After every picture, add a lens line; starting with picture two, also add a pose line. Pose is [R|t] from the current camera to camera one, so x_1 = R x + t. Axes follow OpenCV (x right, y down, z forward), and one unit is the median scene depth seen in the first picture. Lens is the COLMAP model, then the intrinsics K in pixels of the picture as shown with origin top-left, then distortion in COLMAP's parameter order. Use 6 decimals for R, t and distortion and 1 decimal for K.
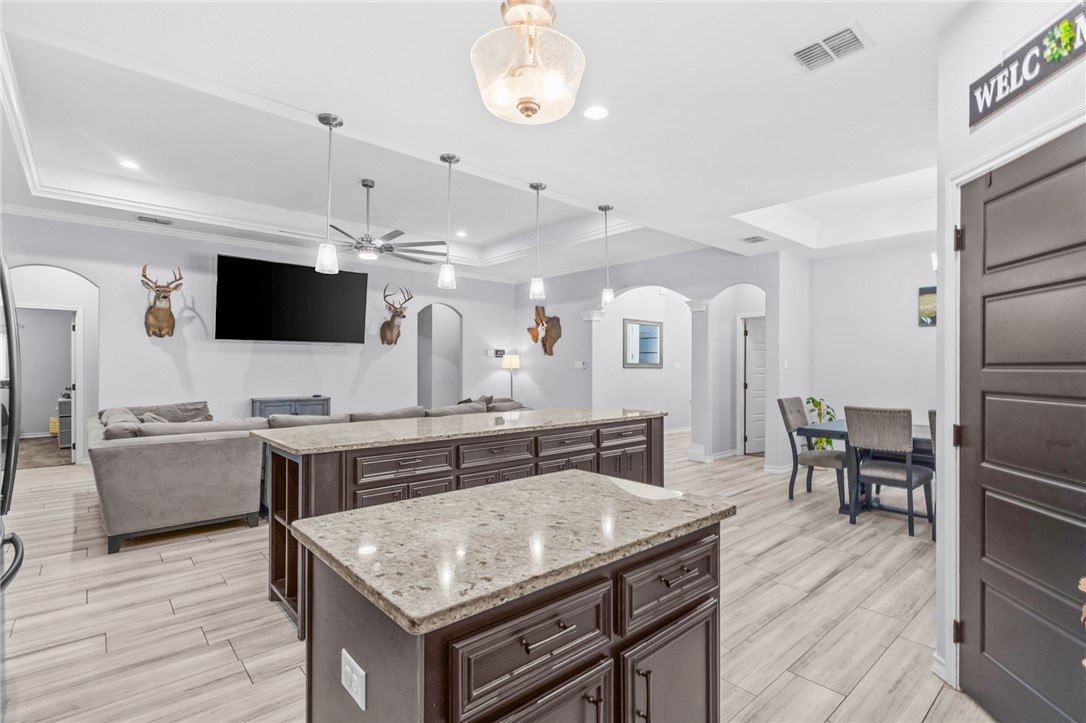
lens RADIAL K [[512.4, 0, 573.9], [0, 512.4, 366.5], [0, 0, 1]] dist [0.013654, -0.005019]
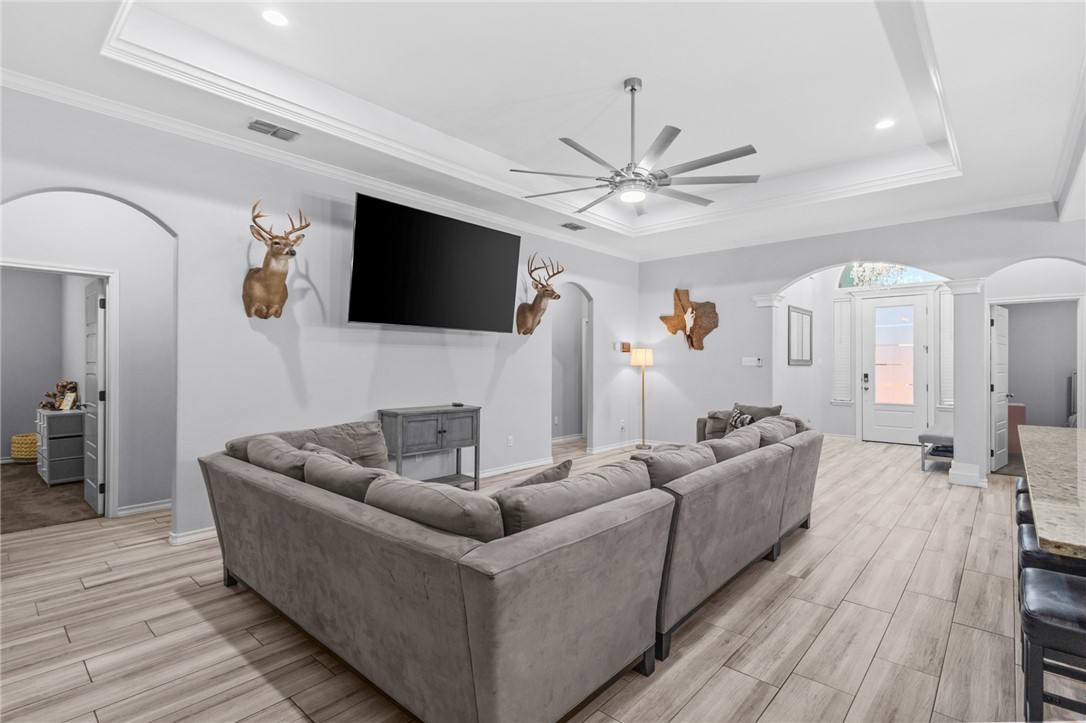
lens RADIAL K [[512.4, 0, 572.2], [0, 512.4, 361.6], [0, 0, 1]] dist [0.013654, -0.005019]
pose [[0.993886, 0.001169, 0.110406, -0.530031], [-0.000972, 0.999998, -0.001837, -0.002035], [-0.110408, 0.001719, 0.993885, 0.345356]]
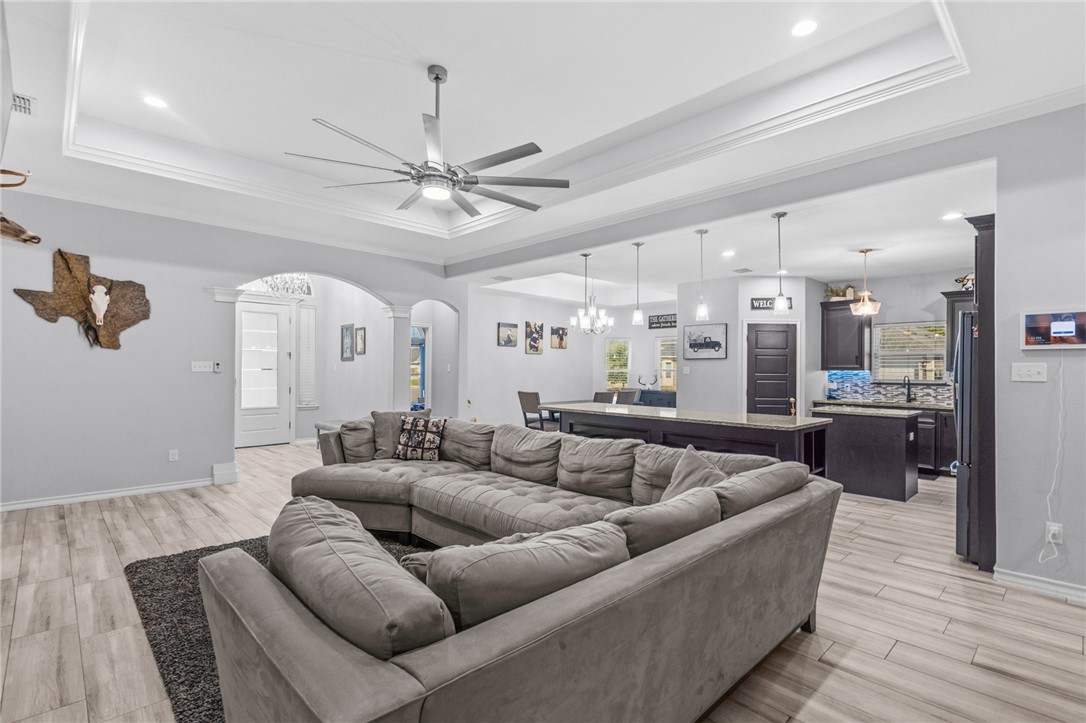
lens RADIAL K [[512.4, 0, 572.8], [0, 512.4, 366.6], [0, 0, 1]] dist [0.013654, -0.005019]
pose [[-0.043651, 0.002242, 0.999044, -0.985357], [-0.008470, 0.999961, -0.002614, -0.008655], [-0.999011, -0.008576, -0.043631, 0.837369]]
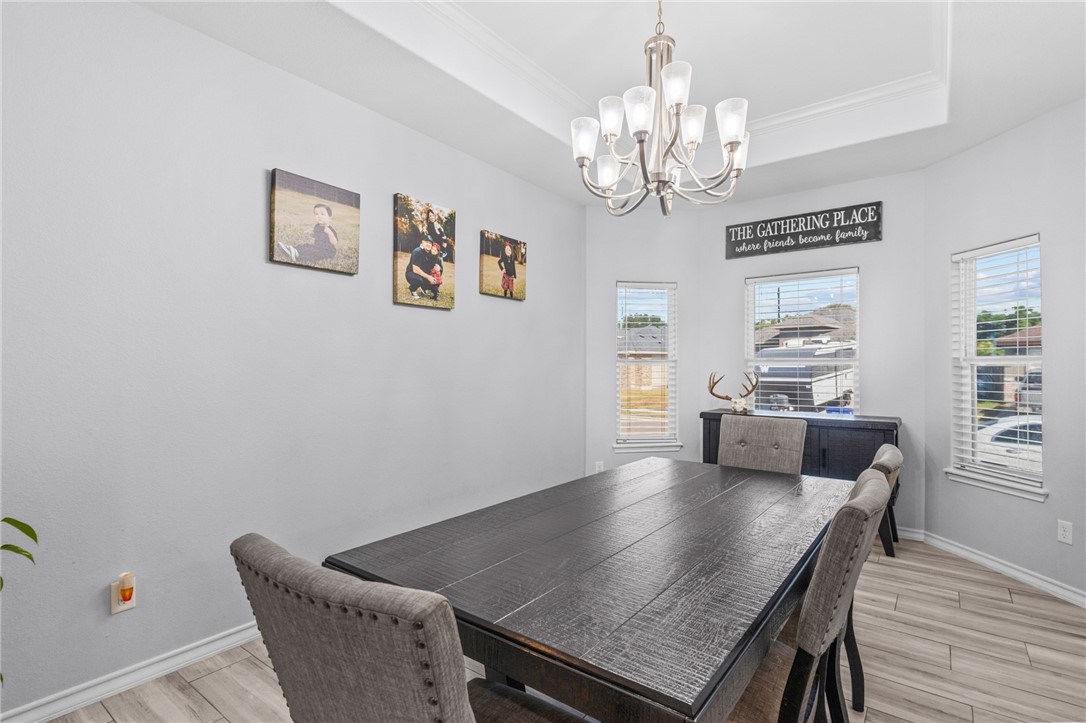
lens RADIAL K [[512.4, 0, 580.2], [0, 512.4, 370.2], [0, 0, 1]] dist [0.013654, -0.005019]
pose [[-0.204373, -0.009475, 0.978847, 0.218983], [-0.004019, 0.999953, 0.008840, 0.005753], [-0.978885, -0.002127, -0.204401, 0.843825]]
